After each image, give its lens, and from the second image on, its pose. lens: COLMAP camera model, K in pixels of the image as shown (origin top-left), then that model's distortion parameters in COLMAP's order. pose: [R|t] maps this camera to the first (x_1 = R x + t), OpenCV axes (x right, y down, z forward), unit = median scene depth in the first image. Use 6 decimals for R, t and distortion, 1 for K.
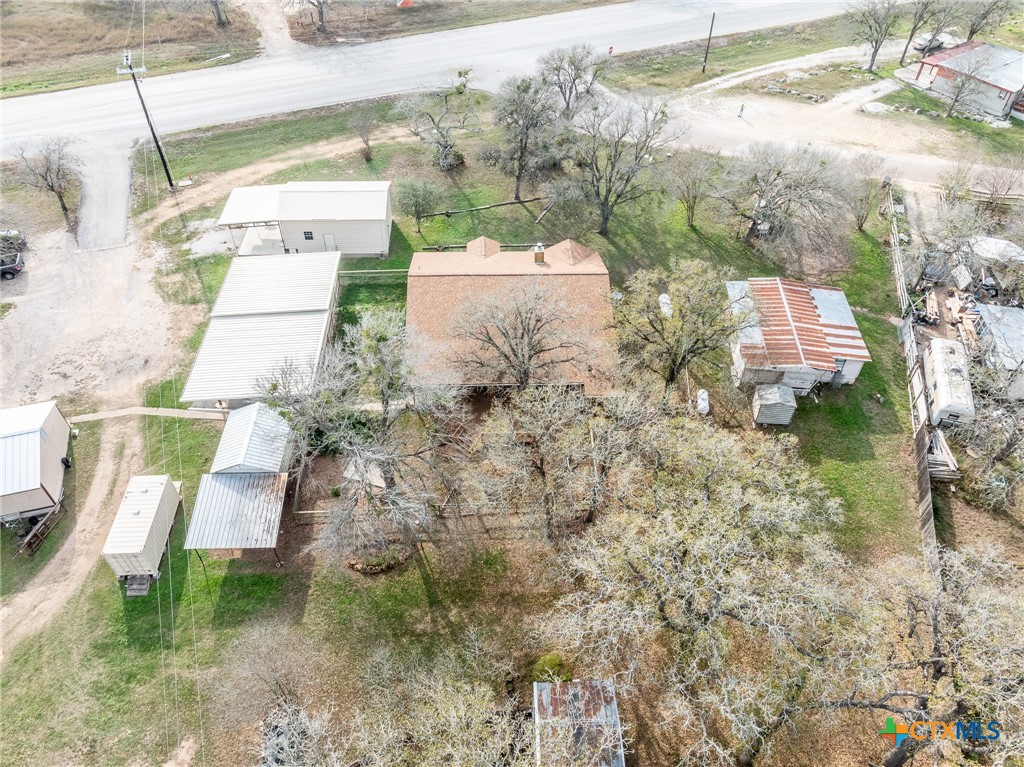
lens RADIAL K [[708.7, 0, 512.0], [0, 708.7, 383.5], [0, 0, 1]] dist [-0.021929, 0.007139]
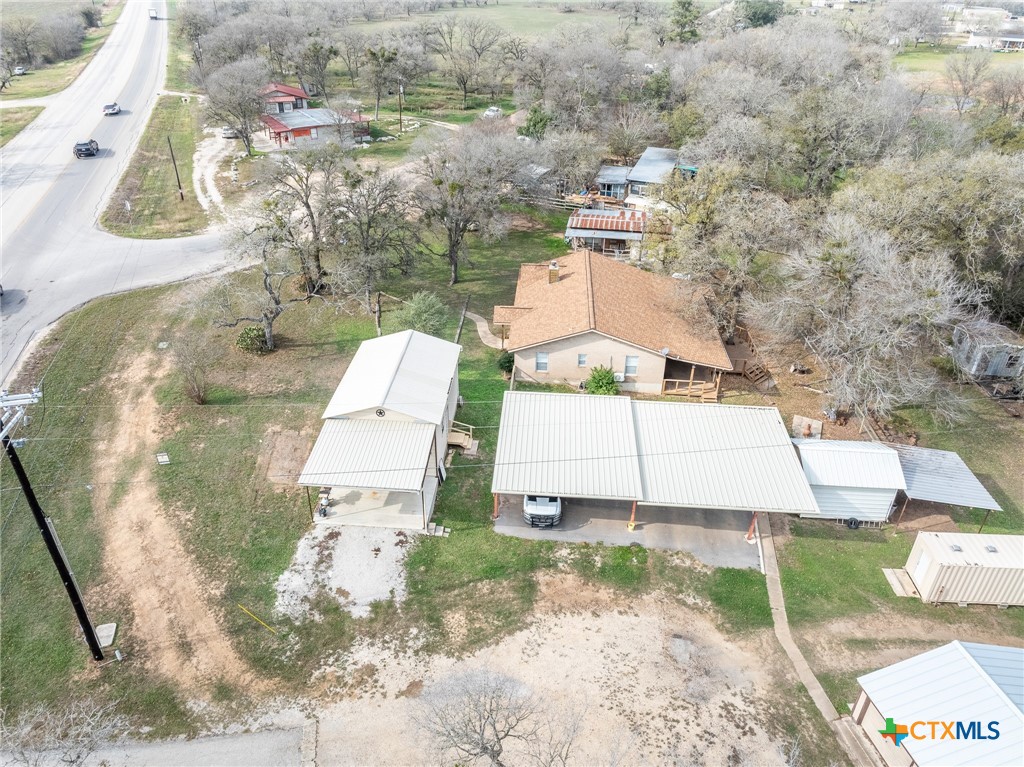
lens RADIAL K [[708.7, 0, 512.0], [0, 708.7, 383.5], [0, 0, 1]] dist [-0.021929, 0.007139]
pose [[0.127908, -0.524491, 0.841753, -0.735903], [0.702604, 0.646939, 0.296340, -0.348324], [-0.699991, 0.553515, 0.451258, 0.575940]]
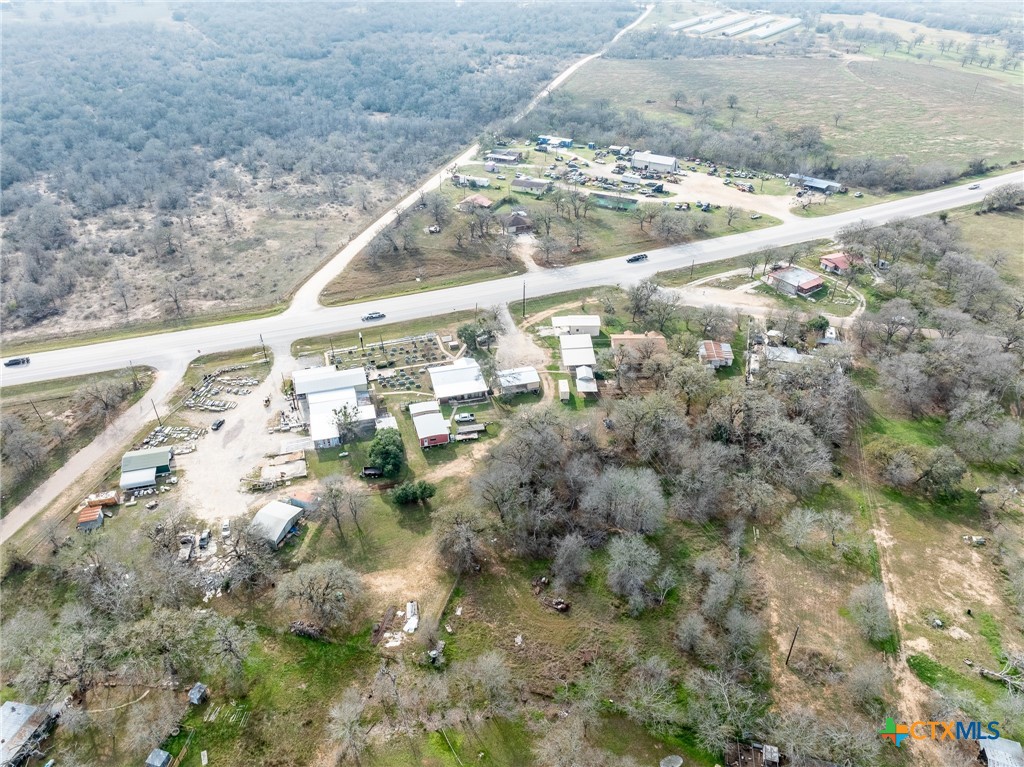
lens RADIAL K [[708.7, 0, 512.0], [0, 708.7, 383.5], [0, 0, 1]] dist [-0.021929, 0.007139]
pose [[0.999798, 0.000618, -0.020091, -0.486536], [-0.004514, 0.980894, -0.194489, 0.657418], [0.019587, 0.194540, 0.980699, -2.145801]]
